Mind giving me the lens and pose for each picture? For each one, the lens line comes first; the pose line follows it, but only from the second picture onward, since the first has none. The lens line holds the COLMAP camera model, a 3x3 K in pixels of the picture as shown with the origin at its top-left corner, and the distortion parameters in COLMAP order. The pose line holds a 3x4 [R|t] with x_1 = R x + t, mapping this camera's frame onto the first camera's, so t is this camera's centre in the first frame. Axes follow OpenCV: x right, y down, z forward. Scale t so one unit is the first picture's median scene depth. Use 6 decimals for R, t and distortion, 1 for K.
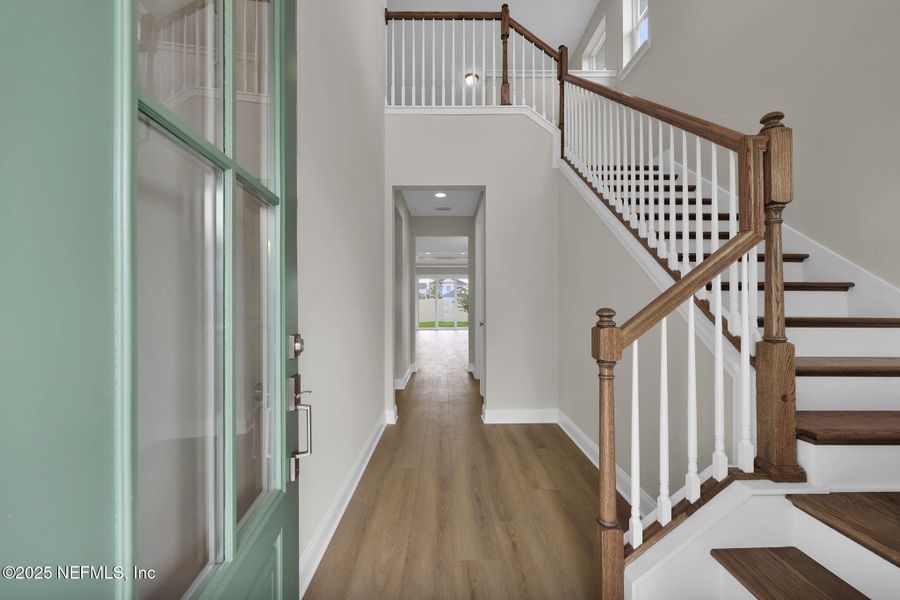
lens RADIAL K [[360.7, 0, 447.7], [0, 360.7, 298.1], [0, 0, 1]] dist [-0.003418, -0.000221]
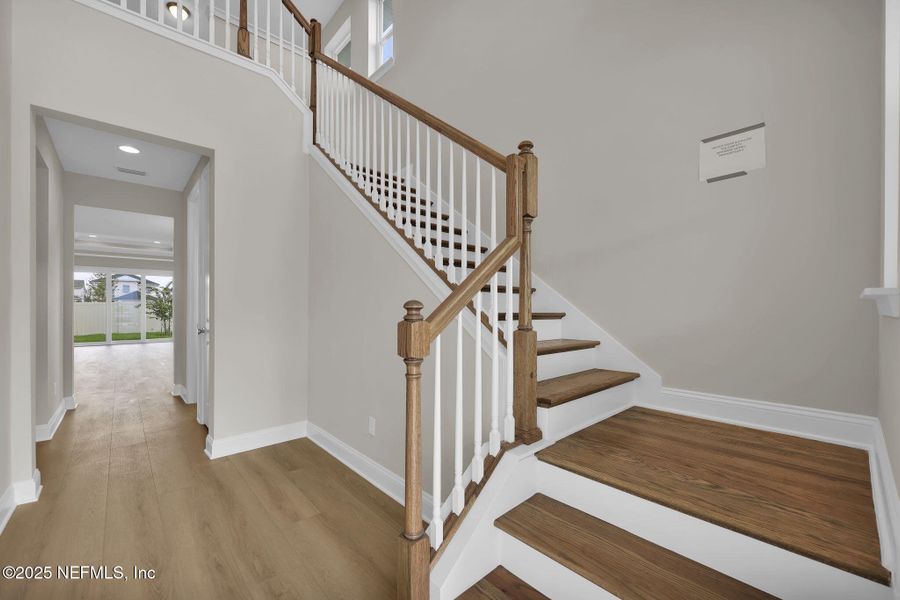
lens RADIAL K [[360.7, 0, 449.7], [0, 360.7, 308.2], [0, 0, 1]] dist [-0.003418, -0.000221]
pose [[0.742542, 0.000544, 0.669799, -0.039332], [-0.008978, 0.999918, 0.009141, 0.014799], [-0.669739, -0.012801, 0.742486, 0.102285]]
